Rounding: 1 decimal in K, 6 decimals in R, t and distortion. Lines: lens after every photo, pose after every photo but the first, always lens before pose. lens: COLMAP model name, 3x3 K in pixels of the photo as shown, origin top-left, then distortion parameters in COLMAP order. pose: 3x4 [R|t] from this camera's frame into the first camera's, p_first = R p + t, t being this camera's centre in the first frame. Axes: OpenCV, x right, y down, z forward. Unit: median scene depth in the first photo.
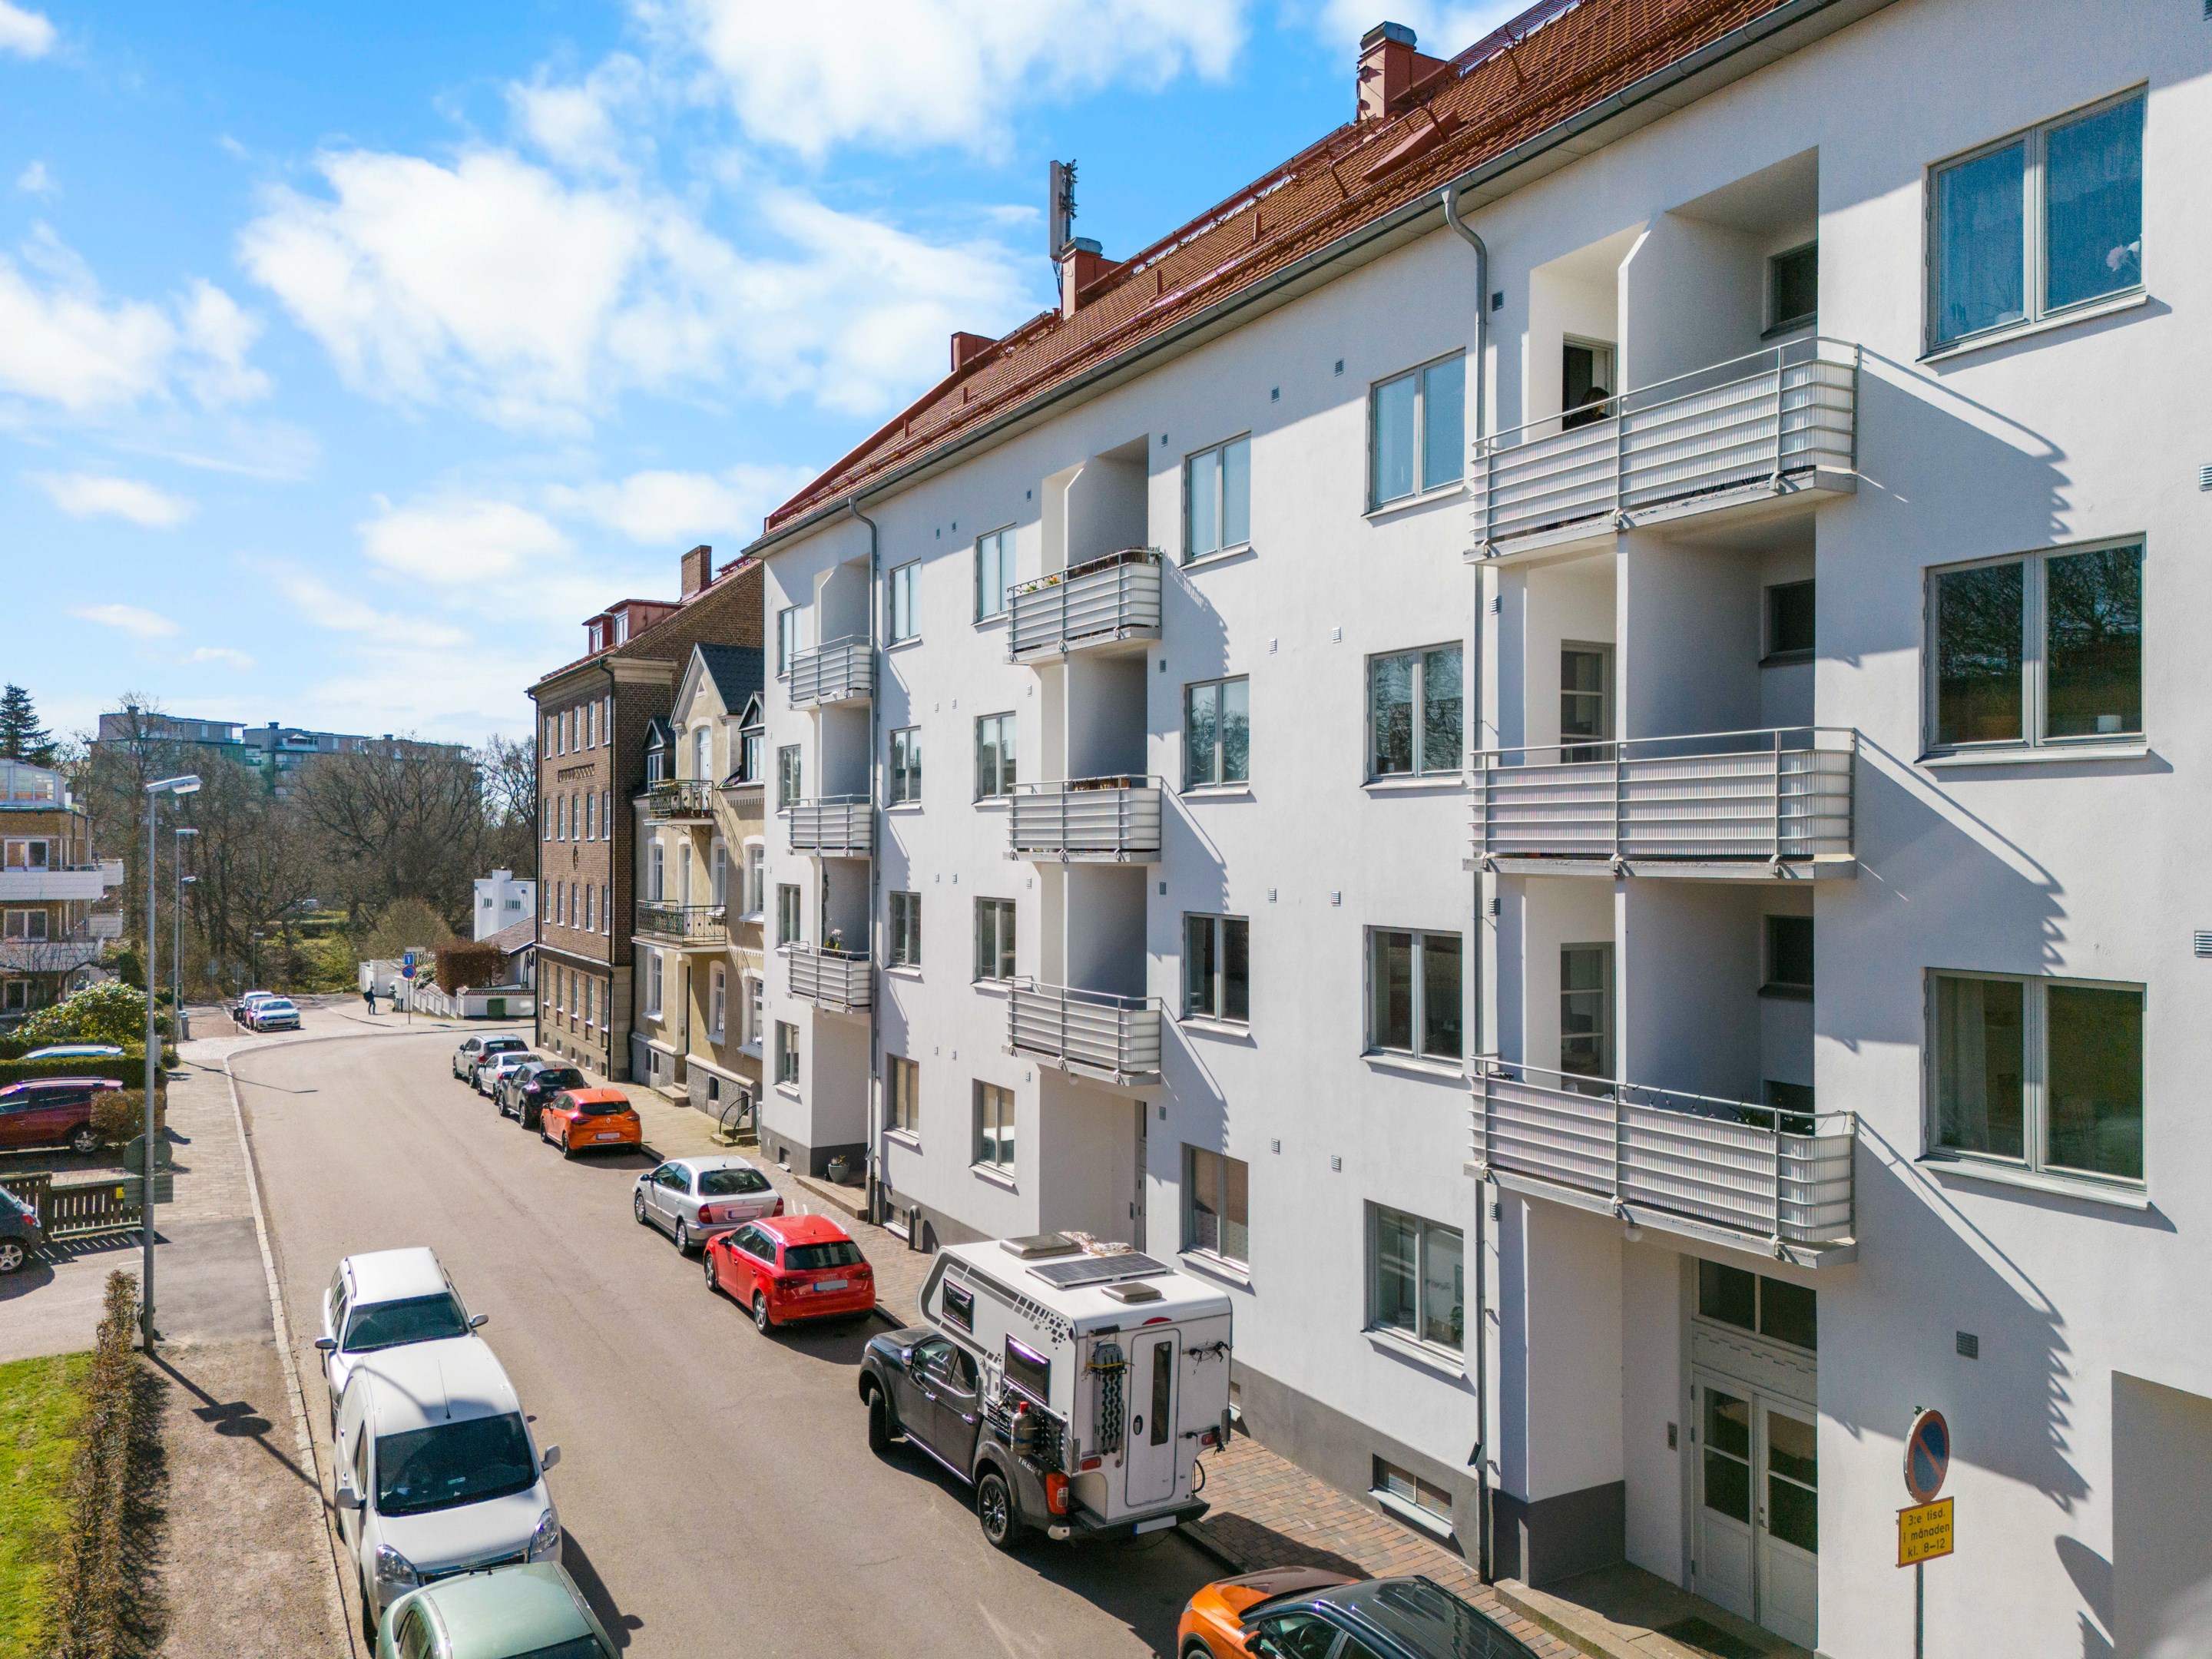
lens RADIAL K [[1630.4, 0, 1100.5], [0, 1630.4, 826.1], [0, 0, 1]] dist [0.092197, -0.100291]
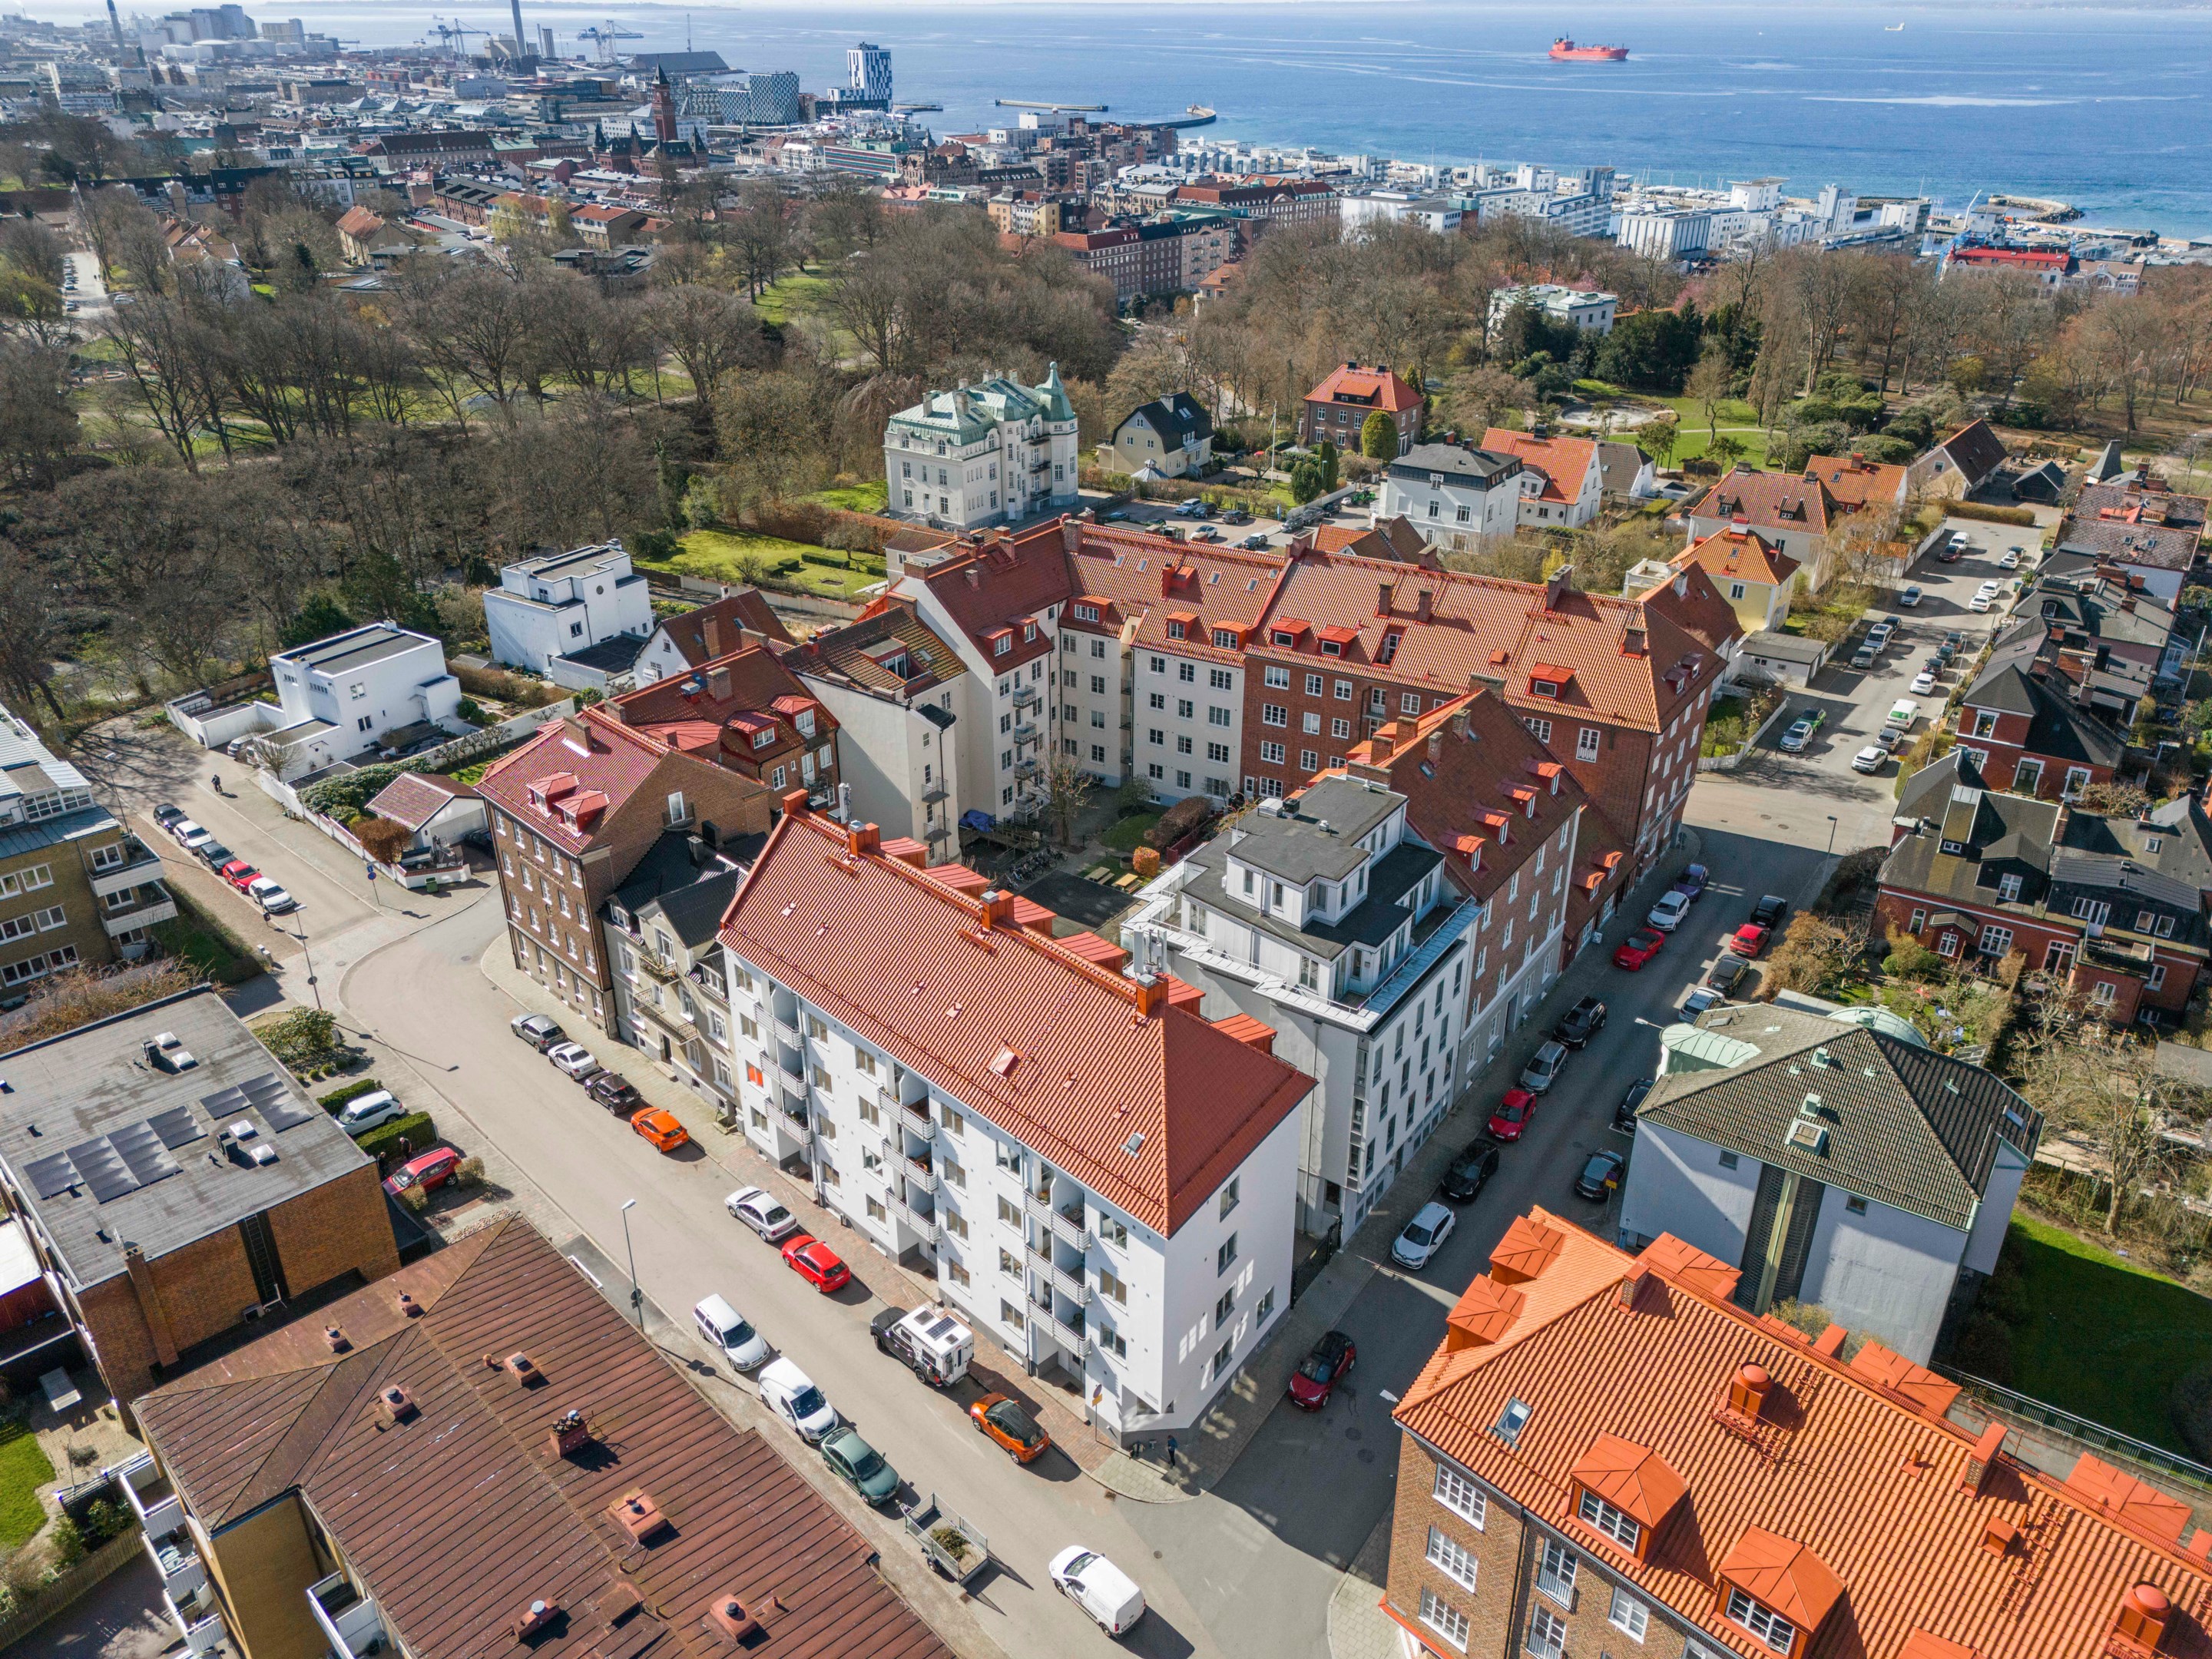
lens RADIAL K [[1630.4, 0, 1100.5], [0, 1630.4, 826.1], [0, 0, 1]] dist [0.092197, -0.100291]
pose [[0.964258, -0.122900, 0.234740, -0.460871], [-0.000773, 0.884613, 0.466325, -2.986370], [-0.264965, -0.449839, 0.852900, -2.257583]]
